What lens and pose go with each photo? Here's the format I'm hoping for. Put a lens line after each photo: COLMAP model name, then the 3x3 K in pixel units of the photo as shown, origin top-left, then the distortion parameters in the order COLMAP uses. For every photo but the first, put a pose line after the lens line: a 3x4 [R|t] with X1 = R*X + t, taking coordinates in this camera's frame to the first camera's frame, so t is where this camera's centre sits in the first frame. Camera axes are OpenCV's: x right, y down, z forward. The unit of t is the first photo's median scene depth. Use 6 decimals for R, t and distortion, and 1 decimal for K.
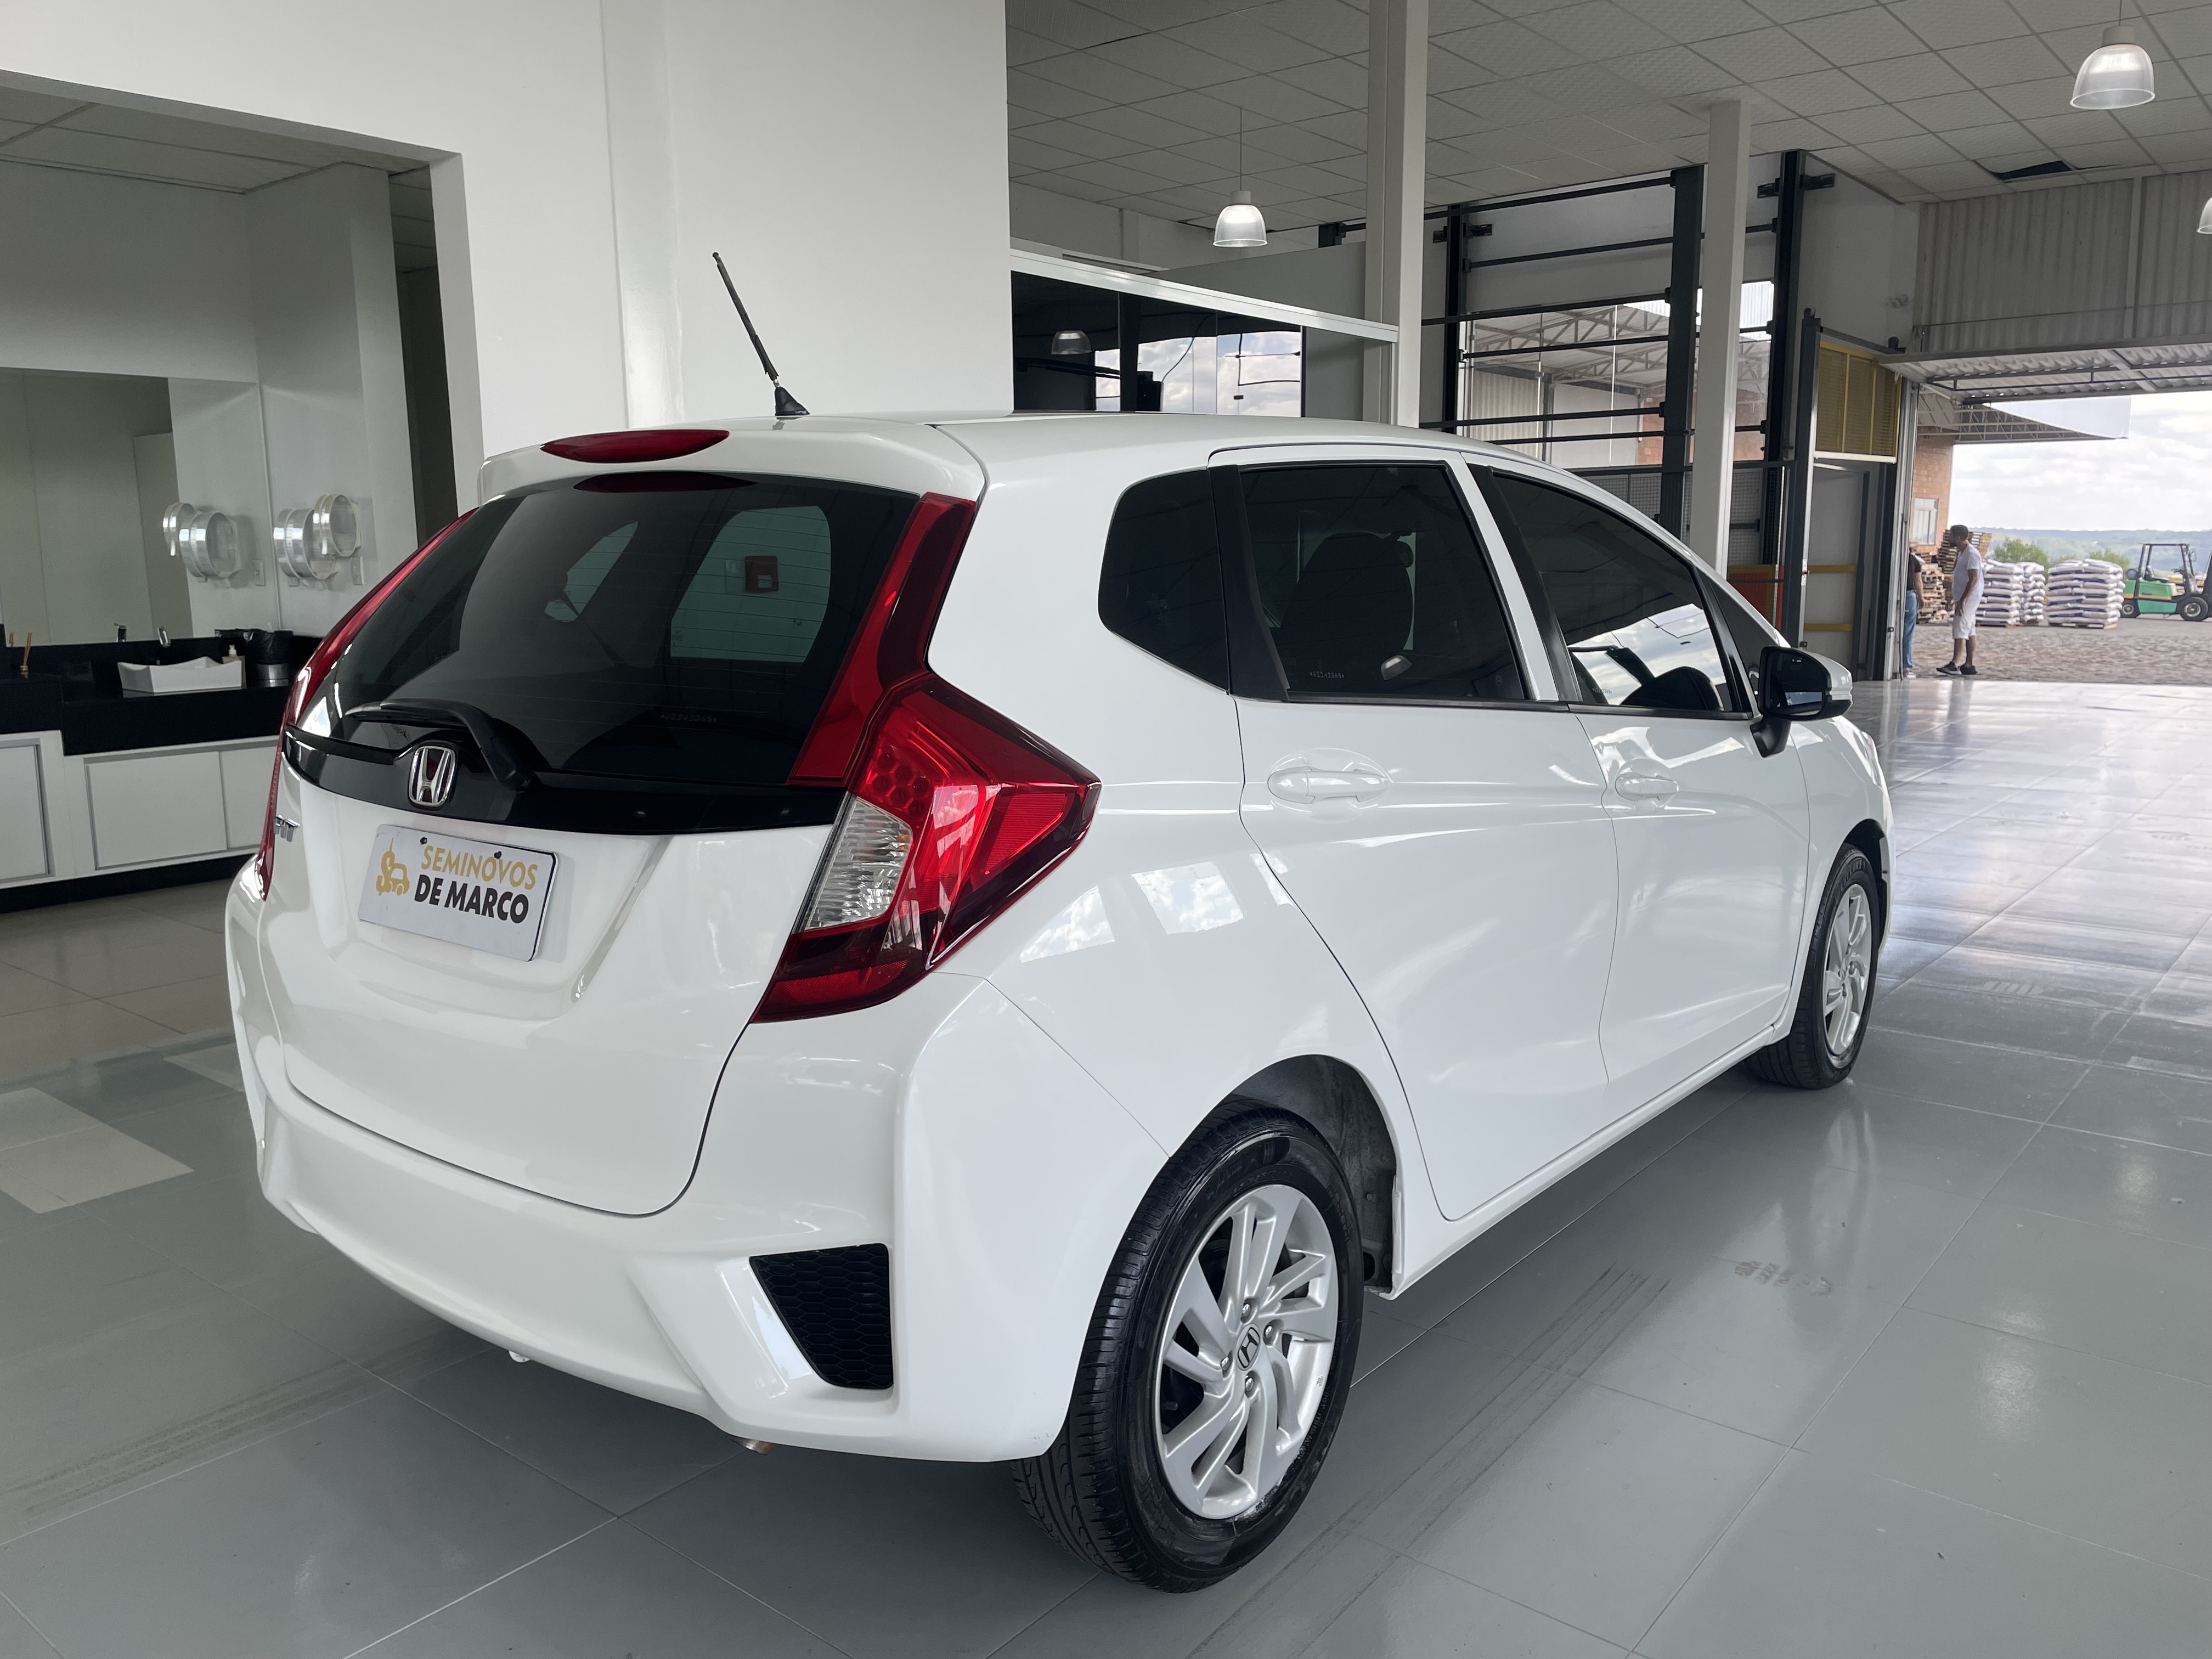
lens RADIAL K [[1675.5, 0, 1168.5], [0, 1675.5, 837.1], [0, 0, 1]] dist [0.112997, -0.120846]
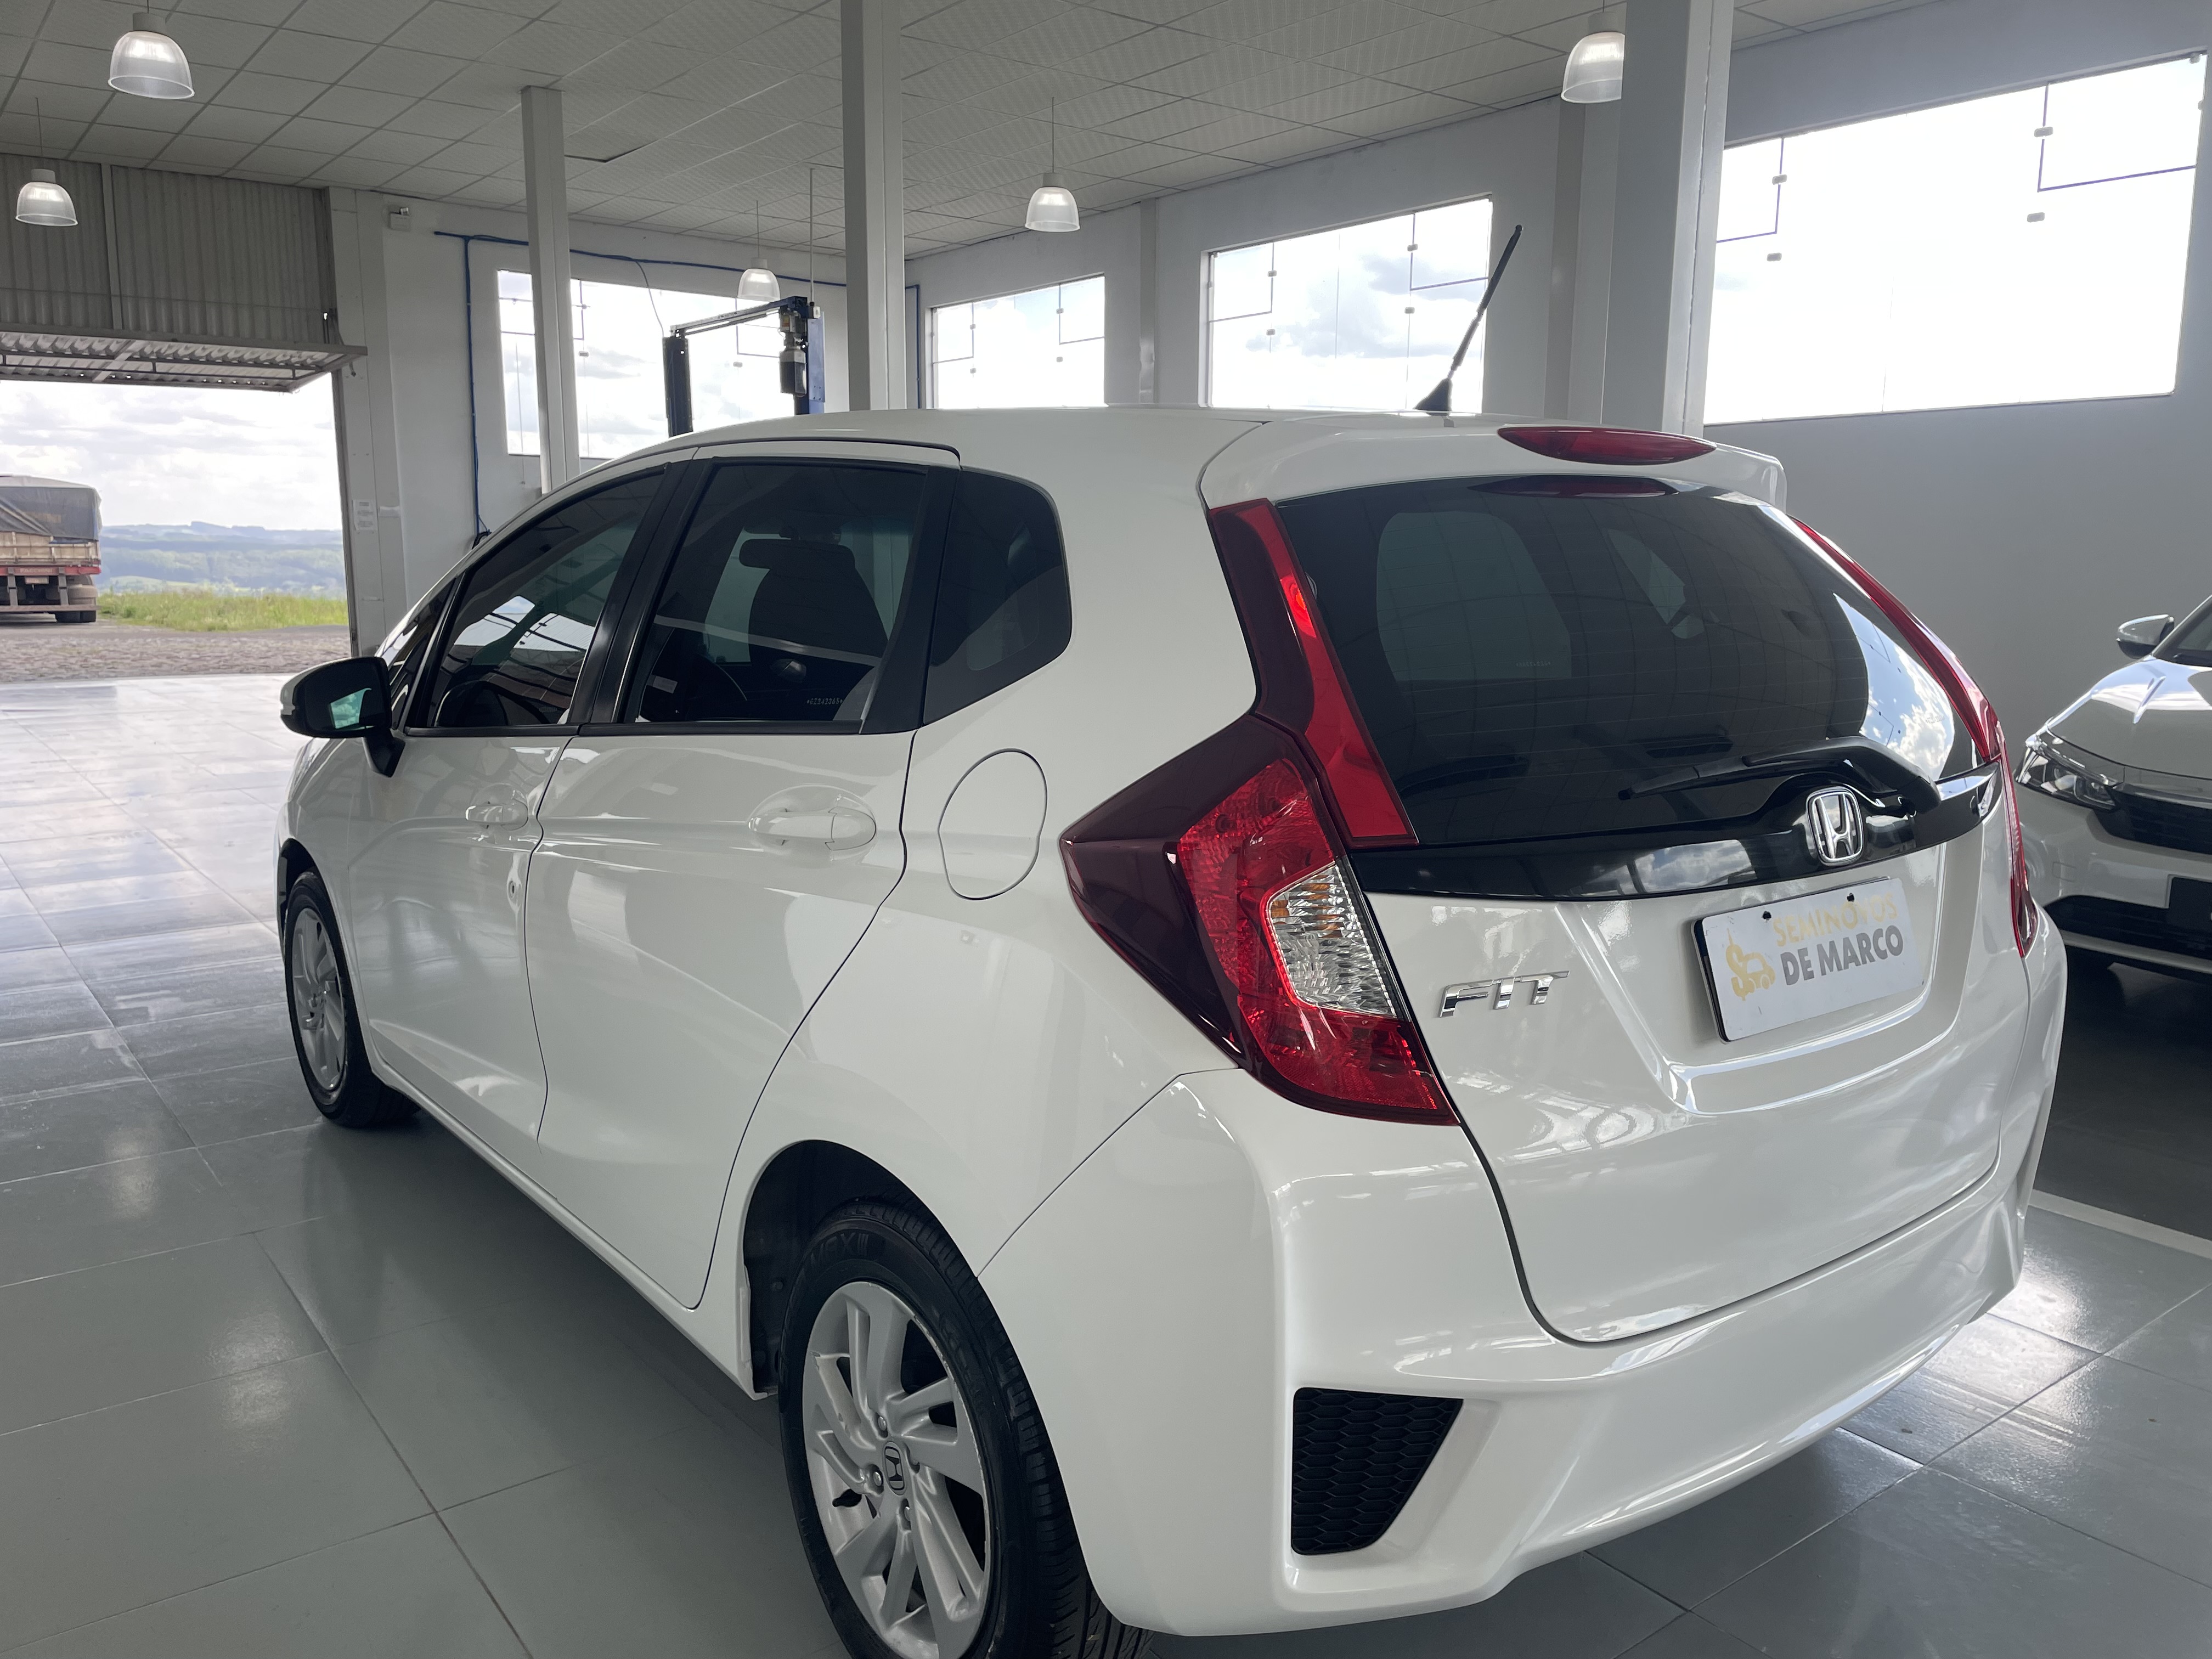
lens RADIAL K [[1709.9, 0, 1106.0], [0, 1709.9, 829.5], [0, 0, 1]] dist [0.084373, -0.116473]
pose [[0.244922, -0.153088, 0.957380, -1.324862], [0.153966, 0.981066, 0.117487, -0.188839], [-0.957240, 0.118629, 0.263855, 1.089423]]
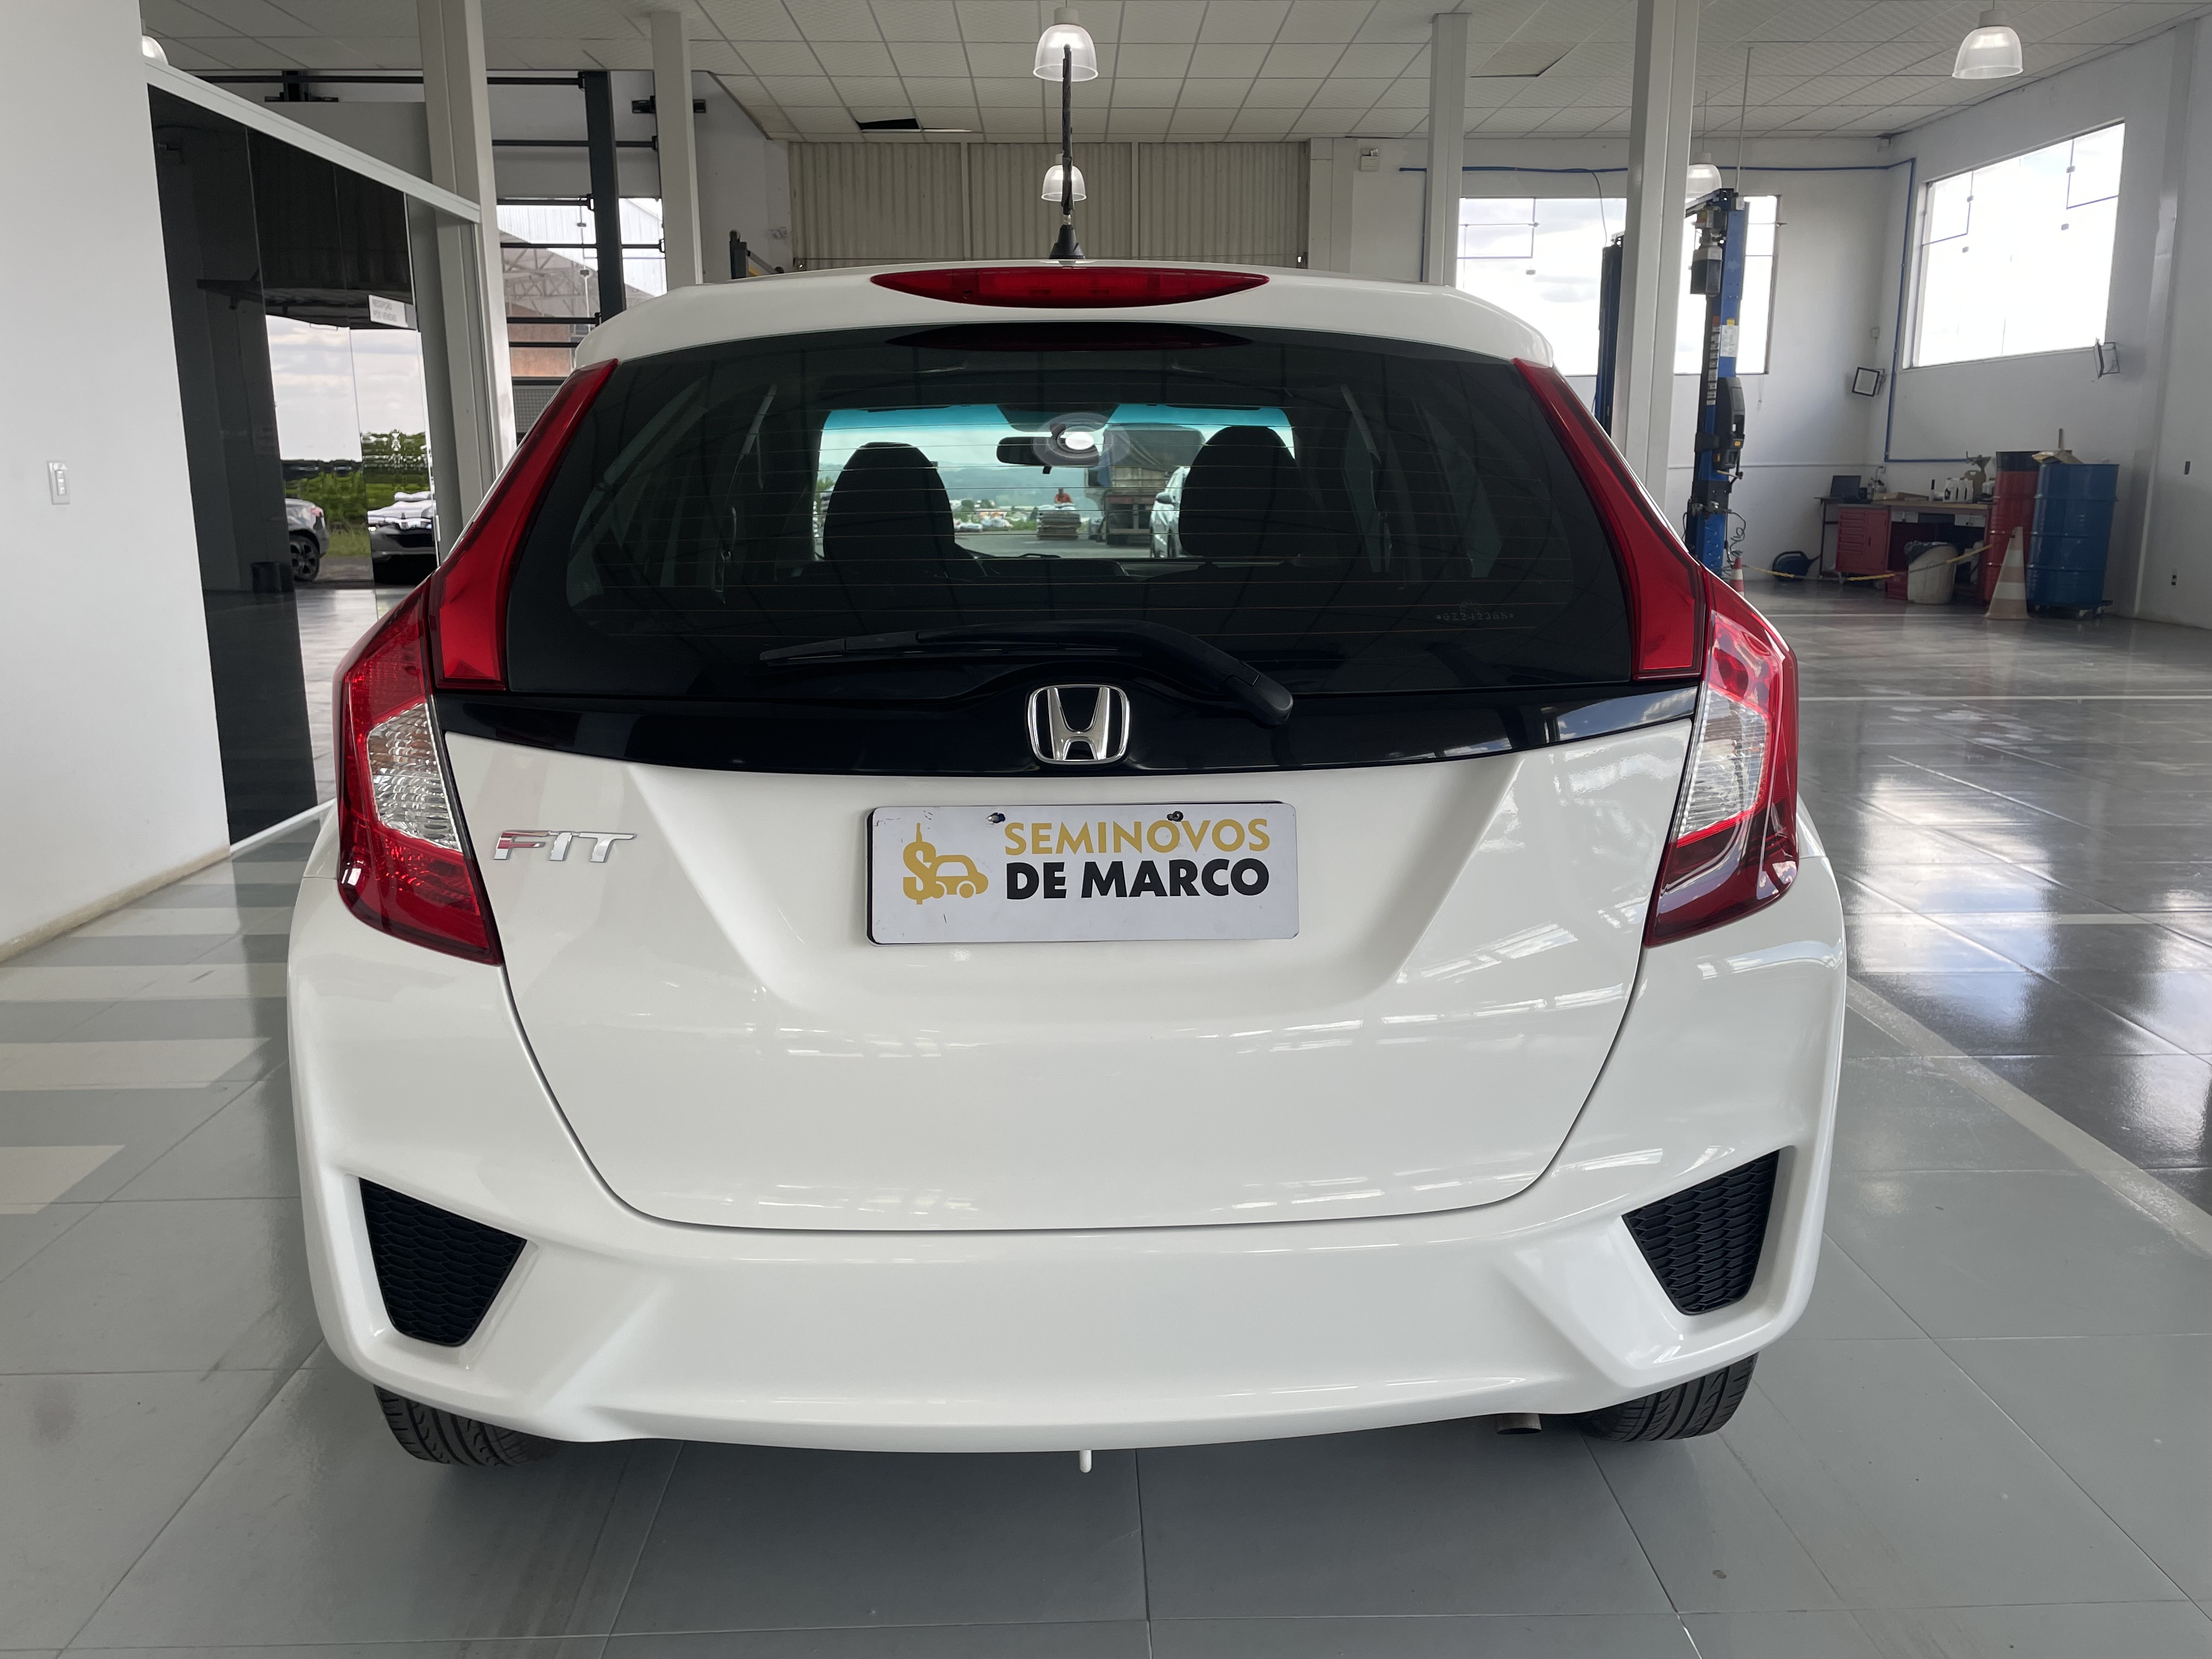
lens RADIAL K [[1668.3, 0, 1105.3], [0, 1668.3, 811.5], [0, 0, 1]] dist [0.102098, -0.117223]
pose [[0.770499, -0.129115, 0.624228, -0.855505], [0.109665, 0.991520, 0.069724, -0.045882], [-0.627937, 0.014734, 0.778124, 0.415220]]
